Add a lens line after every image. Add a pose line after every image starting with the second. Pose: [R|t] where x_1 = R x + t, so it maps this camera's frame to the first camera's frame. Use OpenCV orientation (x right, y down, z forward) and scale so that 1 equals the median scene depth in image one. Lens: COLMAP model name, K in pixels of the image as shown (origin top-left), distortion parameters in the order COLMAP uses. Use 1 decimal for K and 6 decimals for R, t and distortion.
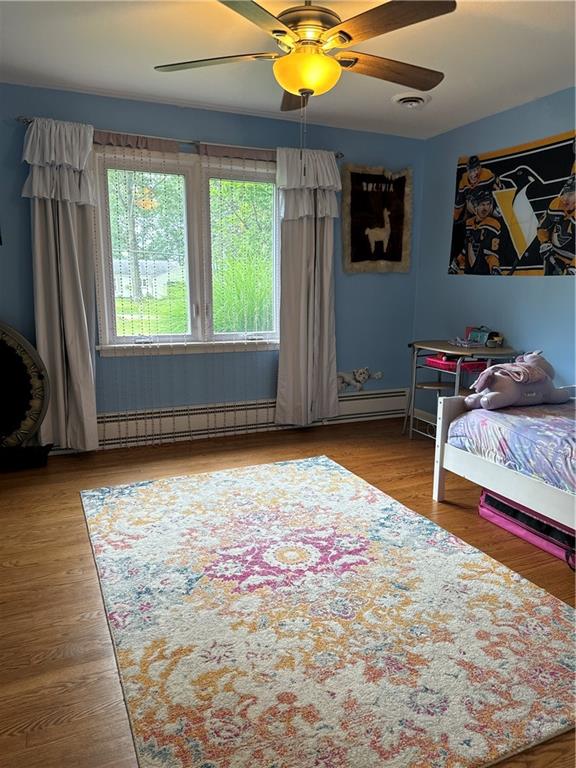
lens RADIAL K [[542.5, 0, 287.4], [0, 542.5, 382.6], [0, 0, 1]] dist [0.063306, -0.073517]
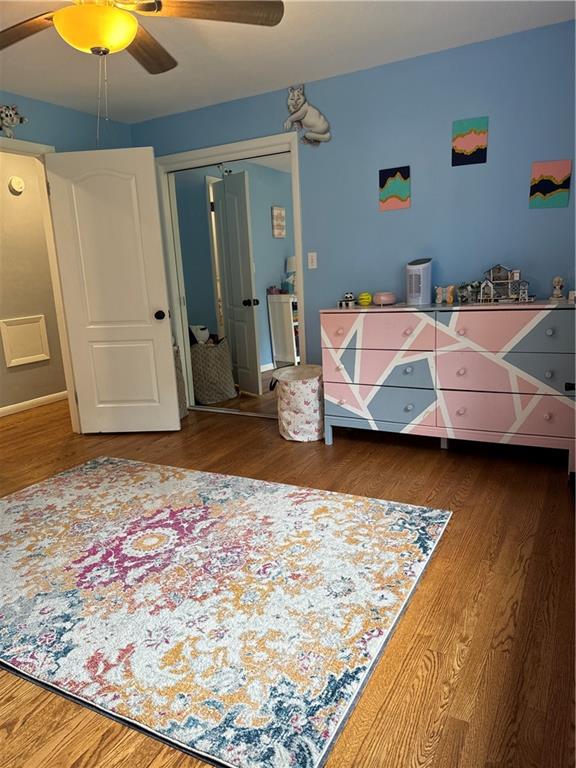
lens RADIAL K [[542.5, 0, 291.2], [0, 542.5, 381.6], [0, 0, 1]] dist [0.063306, -0.073517]
pose [[-0.791248, 0.169303, -0.587591, 0.346844], [-0.057930, 0.935833, 0.347651, -0.333318], [0.608745, 0.309118, -0.730668, 1.791115]]
